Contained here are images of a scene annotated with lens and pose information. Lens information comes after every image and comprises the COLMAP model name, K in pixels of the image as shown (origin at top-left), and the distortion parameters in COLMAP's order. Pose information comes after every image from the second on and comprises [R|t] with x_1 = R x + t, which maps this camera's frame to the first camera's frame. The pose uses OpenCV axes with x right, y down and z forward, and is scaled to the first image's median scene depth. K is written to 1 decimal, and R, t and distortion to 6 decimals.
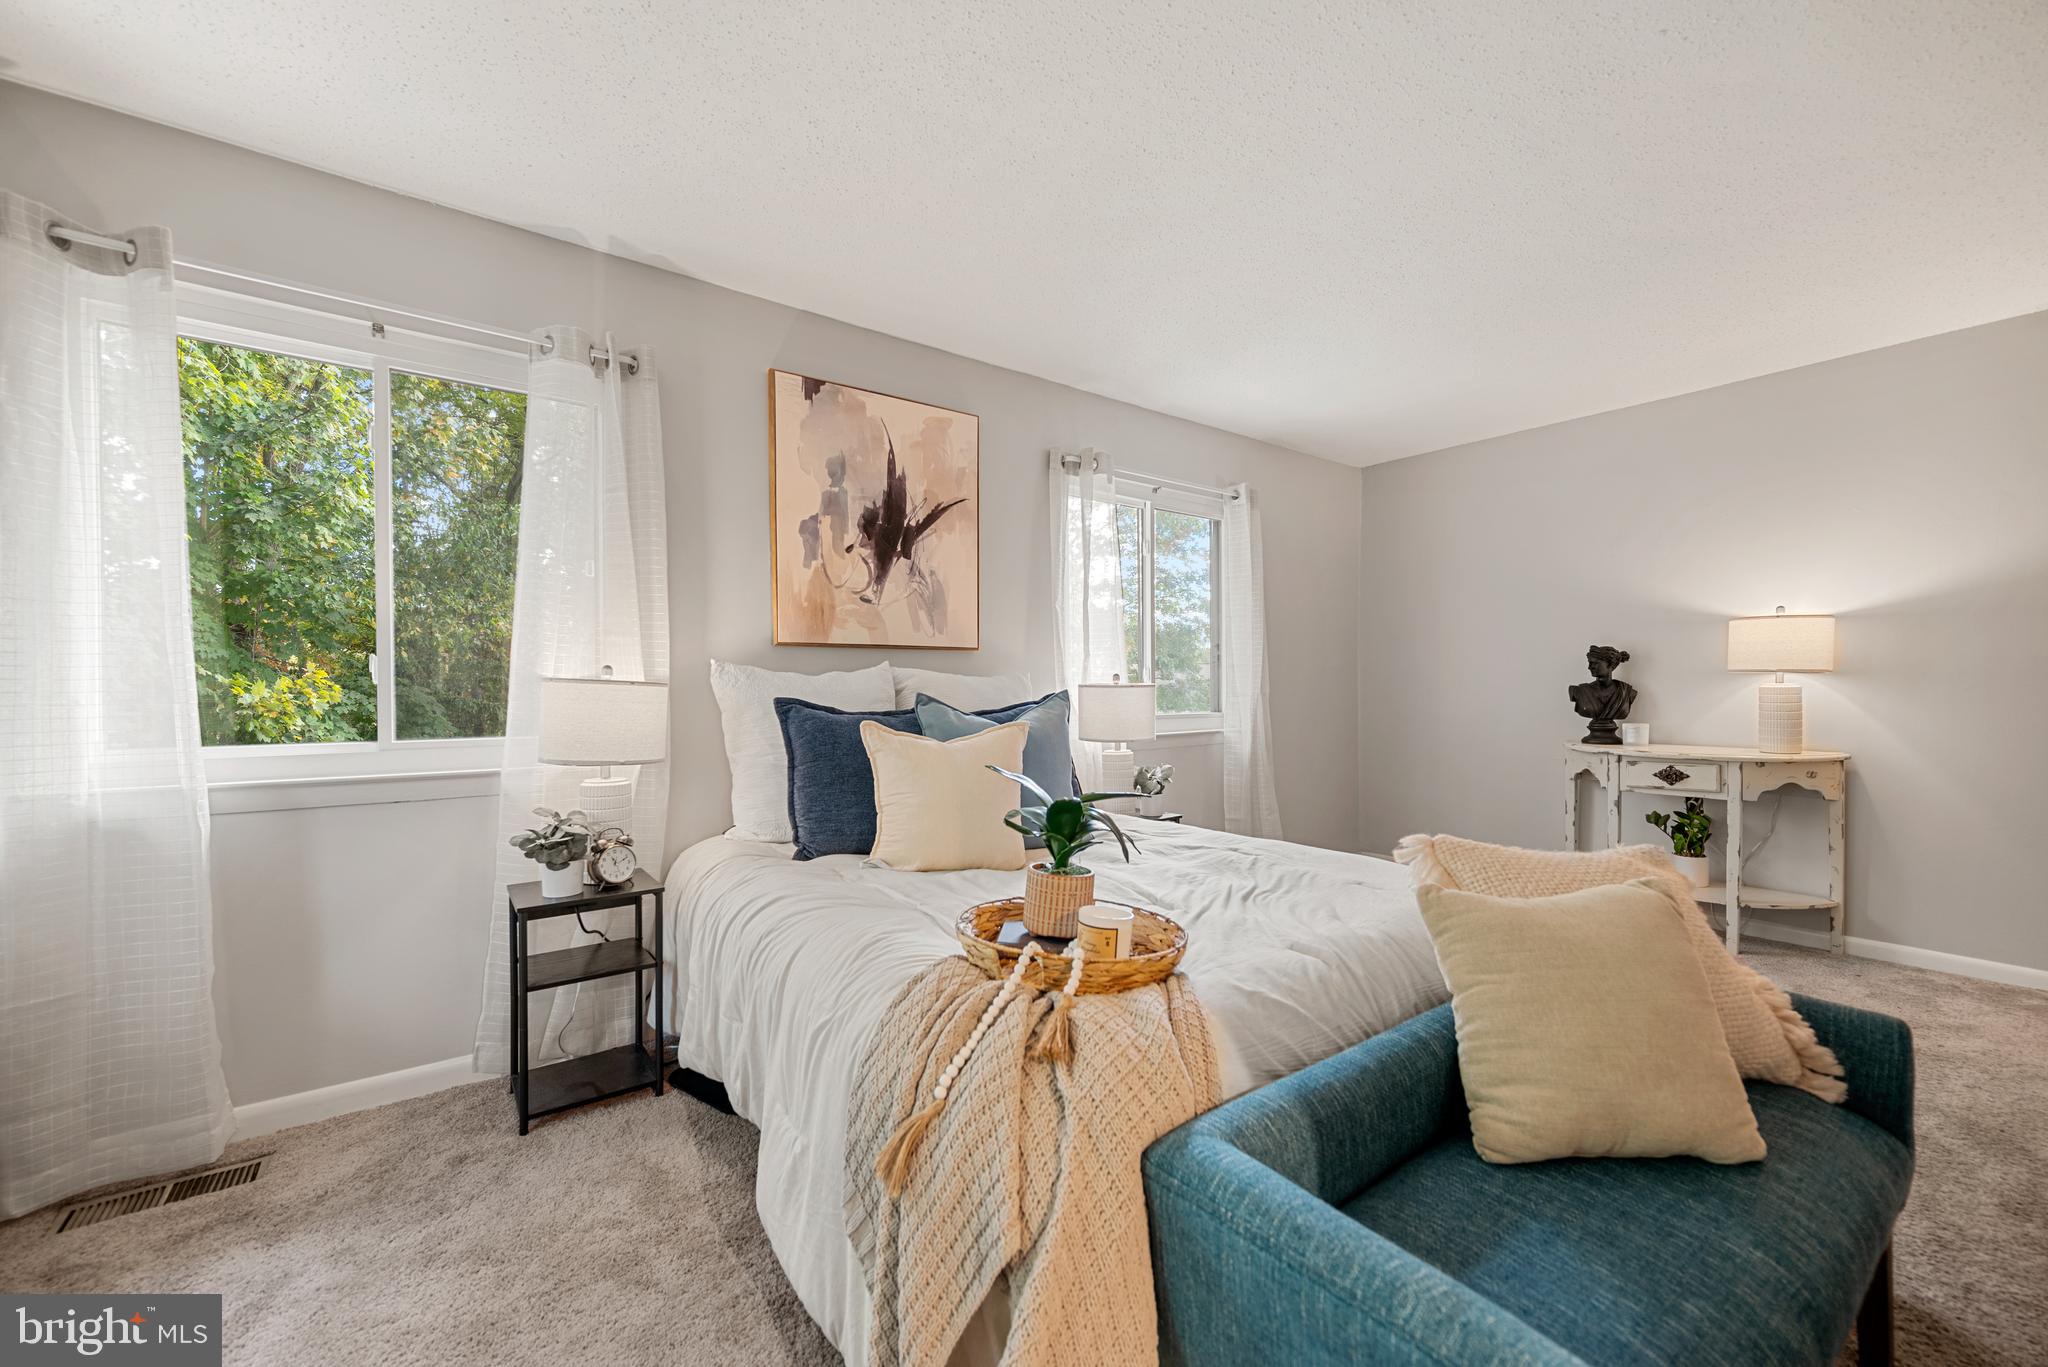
lens RADIAL K [[804.0, 0, 1028.6], [0, 804.0, 693.8], [0, 0, 1]] dist [-0.000538, -0.000134]
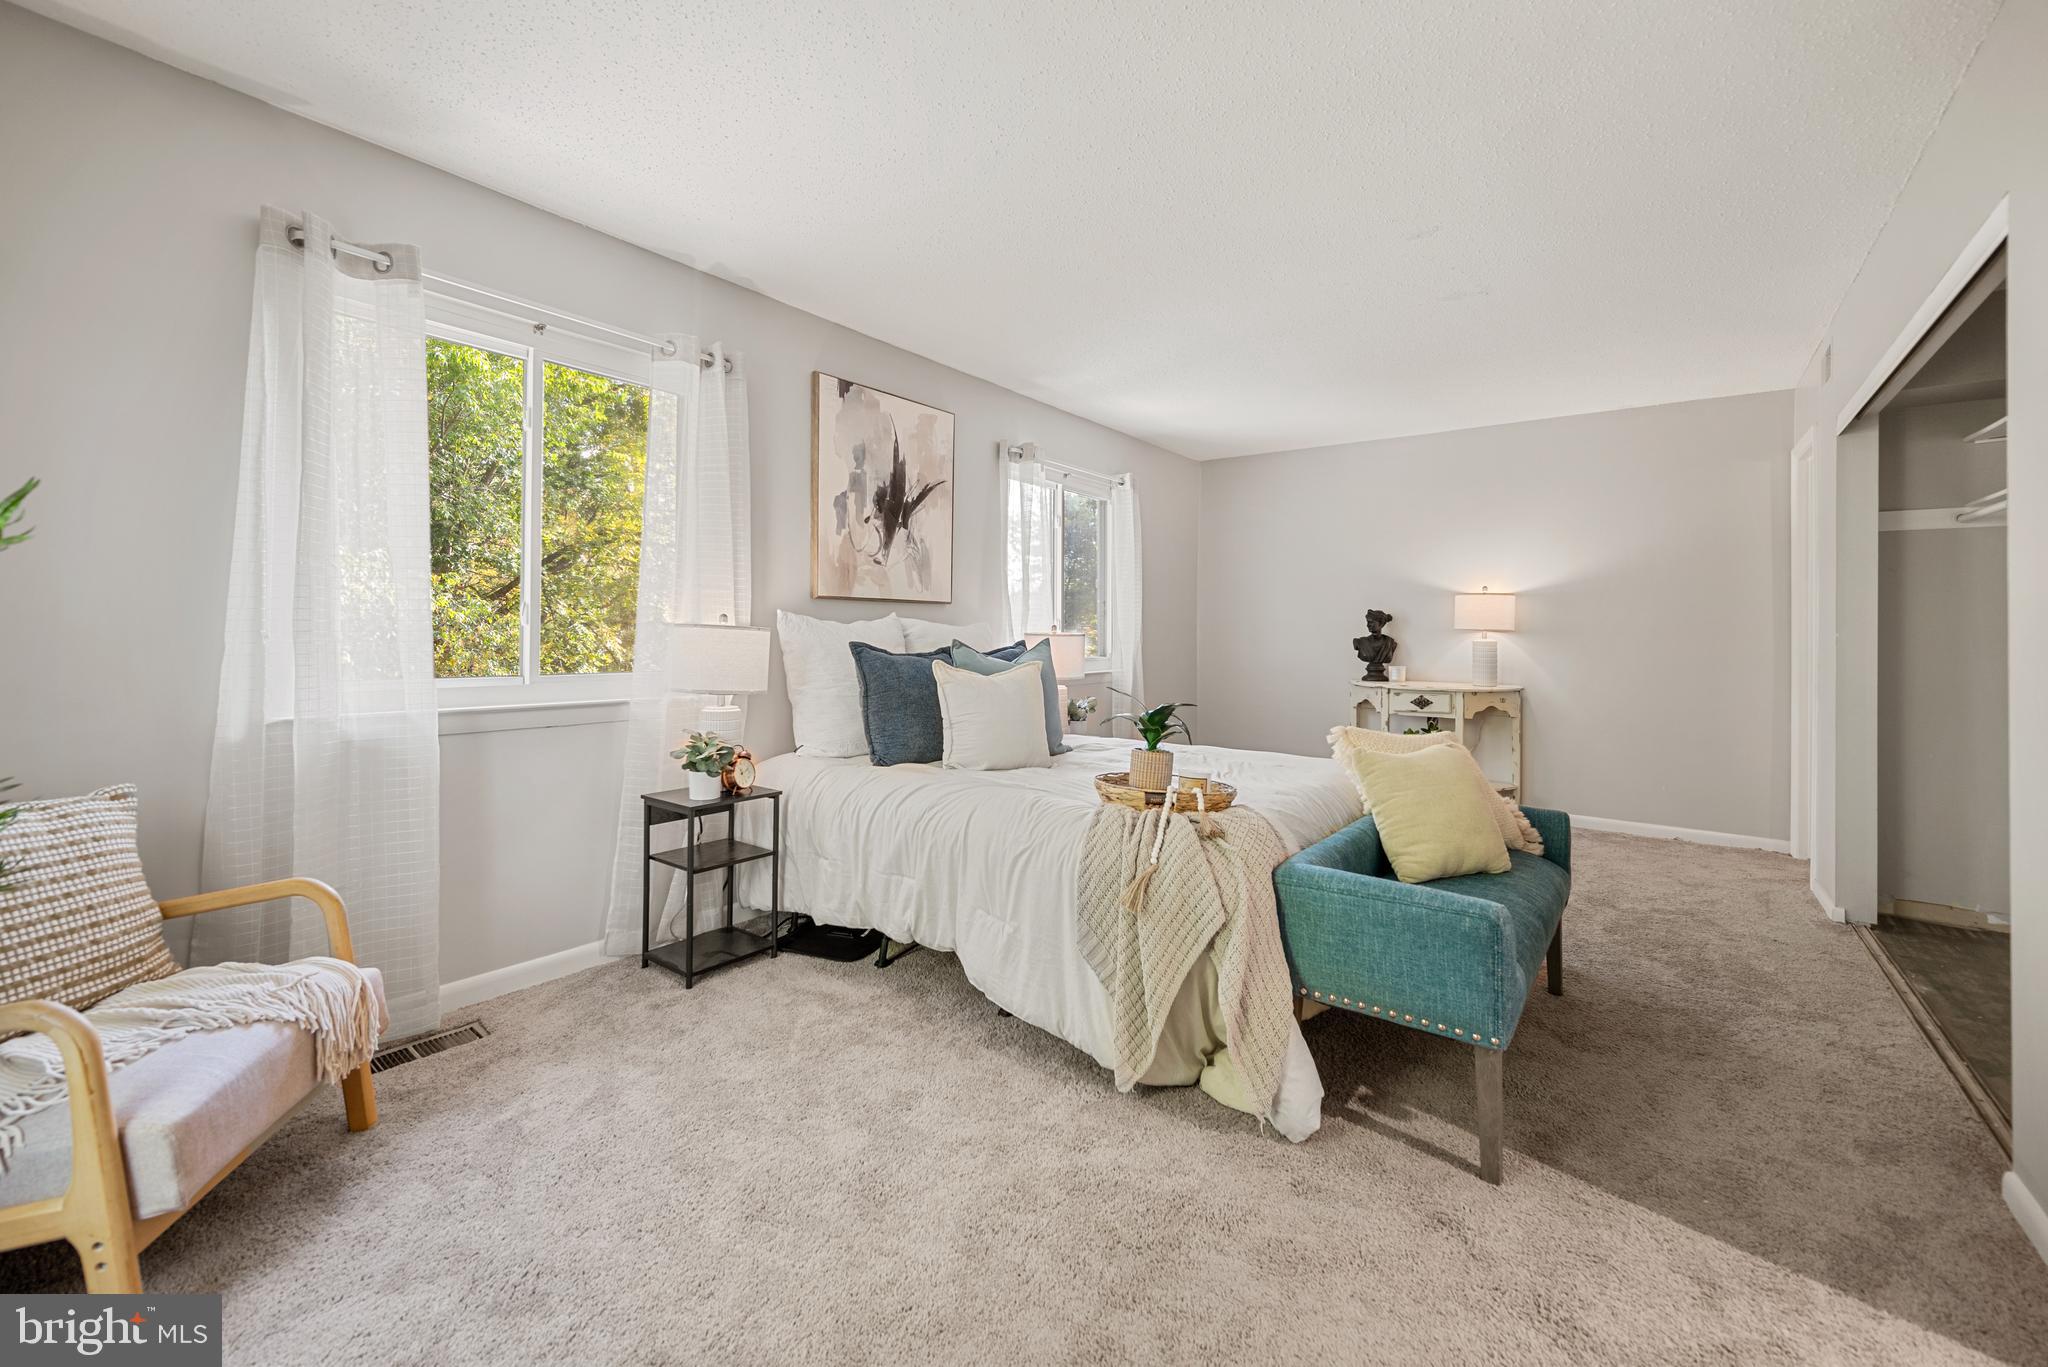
lens RADIAL K [[828.0, 0, 1019.3], [0, 828.0, 625.1], [0, 0, 1]] dist [-0.000443, -0.000245]
pose [[0.963677, 0.015436, 0.266624, -0.328420], [-0.010630, 0.999754, -0.019460, 0.001122], [-0.266859, 0.015919, 0.963604, -0.264605]]
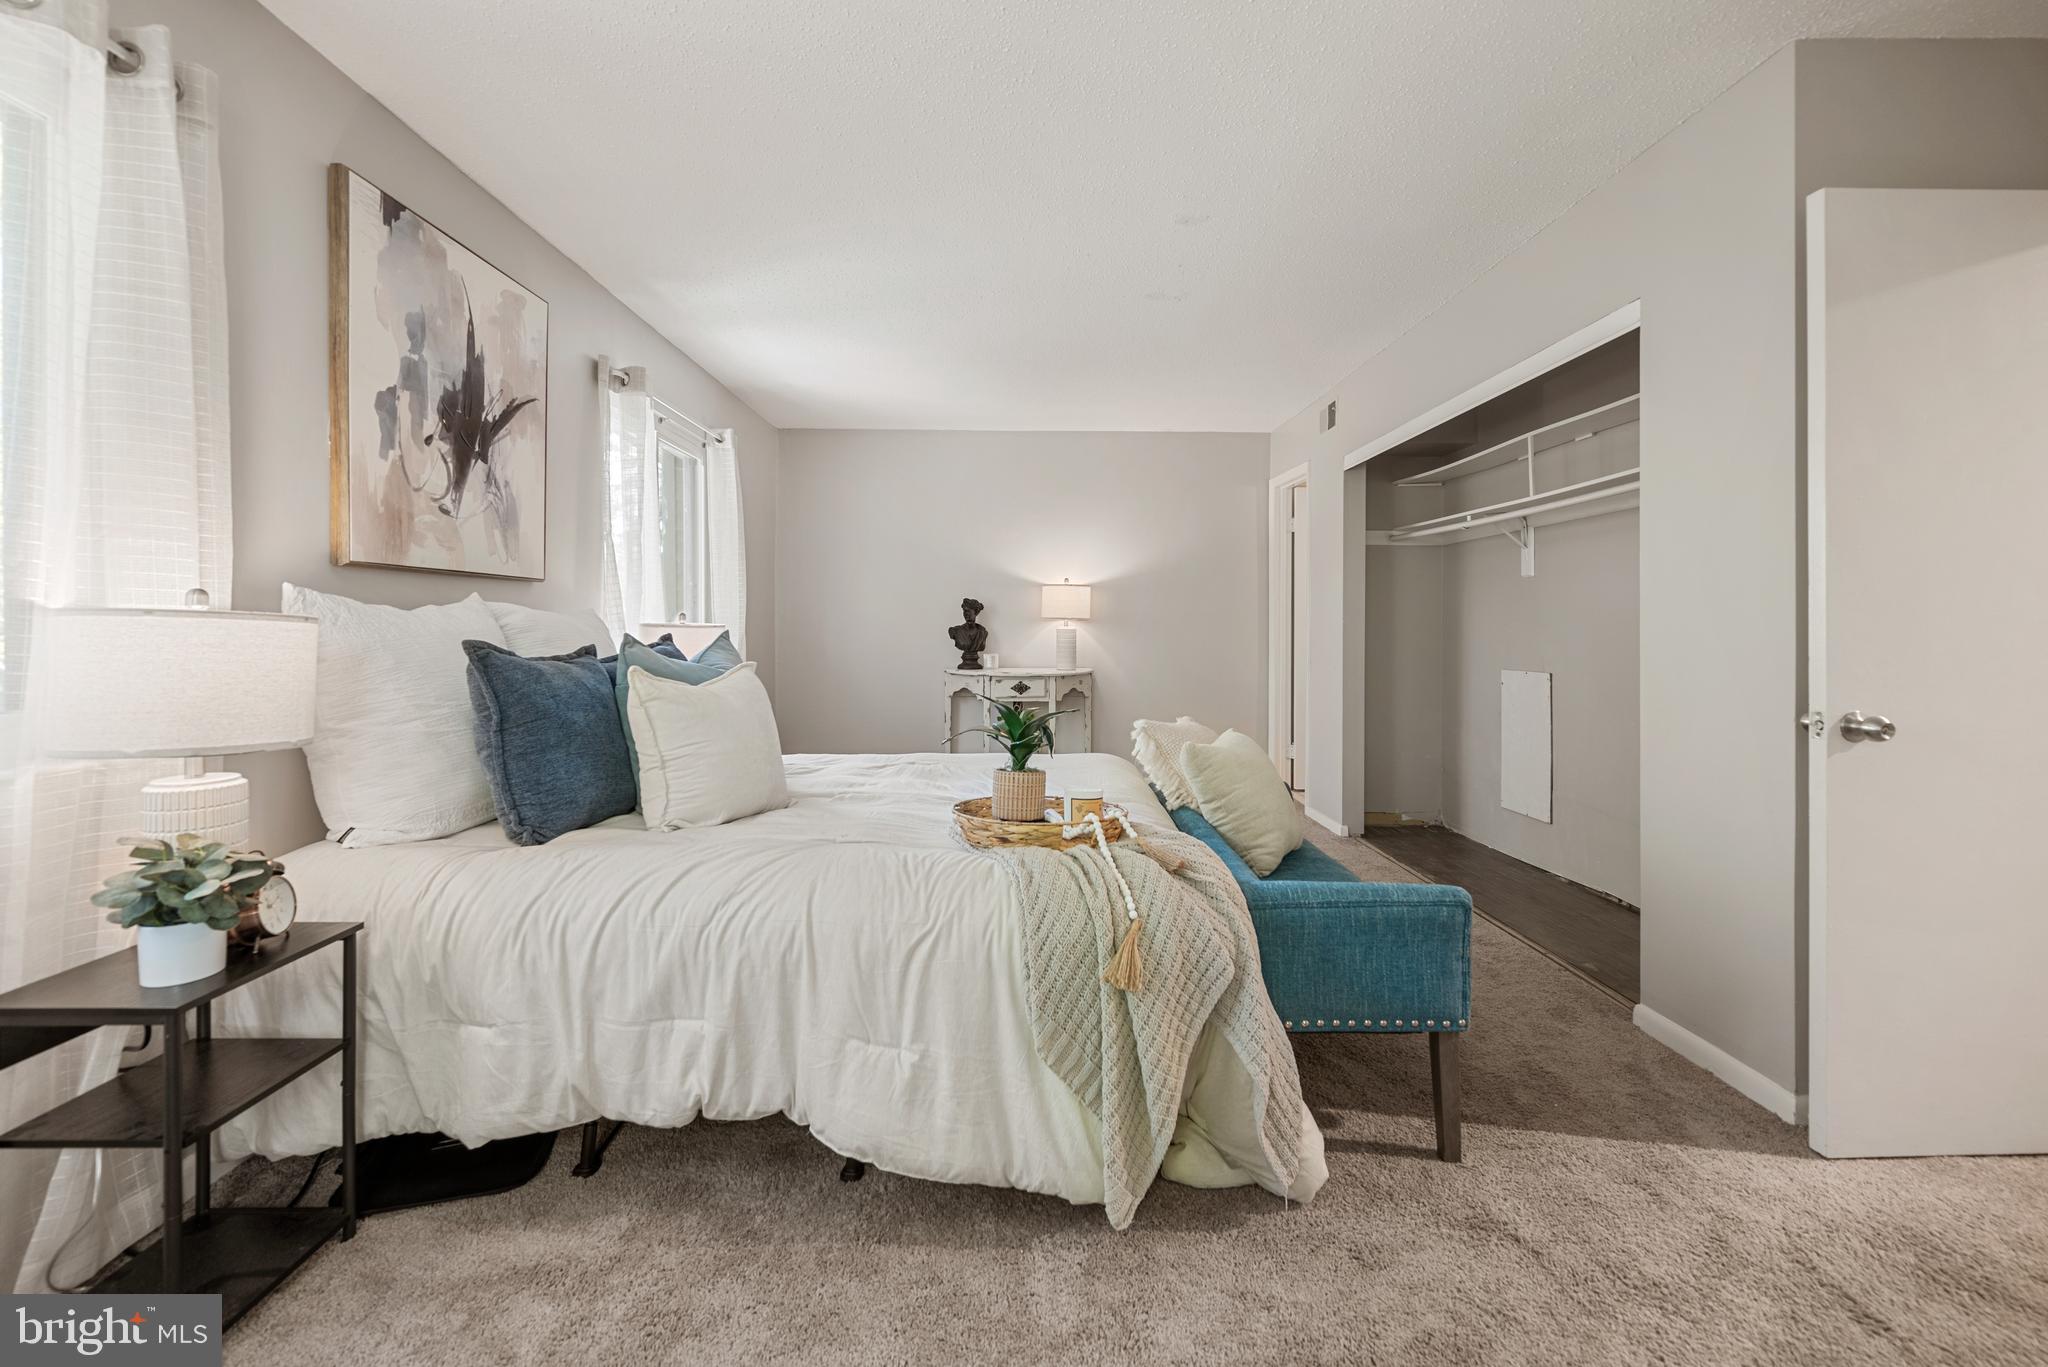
lens RADIAL K [[828.0, 0, 1019.3], [0, 828.0, 625.1], [0, 0, 1]] dist [-0.000443, -0.000245]
pose [[0.594258, 0.005607, 0.804255, -0.506846], [0.002961, 0.999954, -0.009159, -0.000328], [-0.804269, 0.007825, 0.594214, 0.104579]]
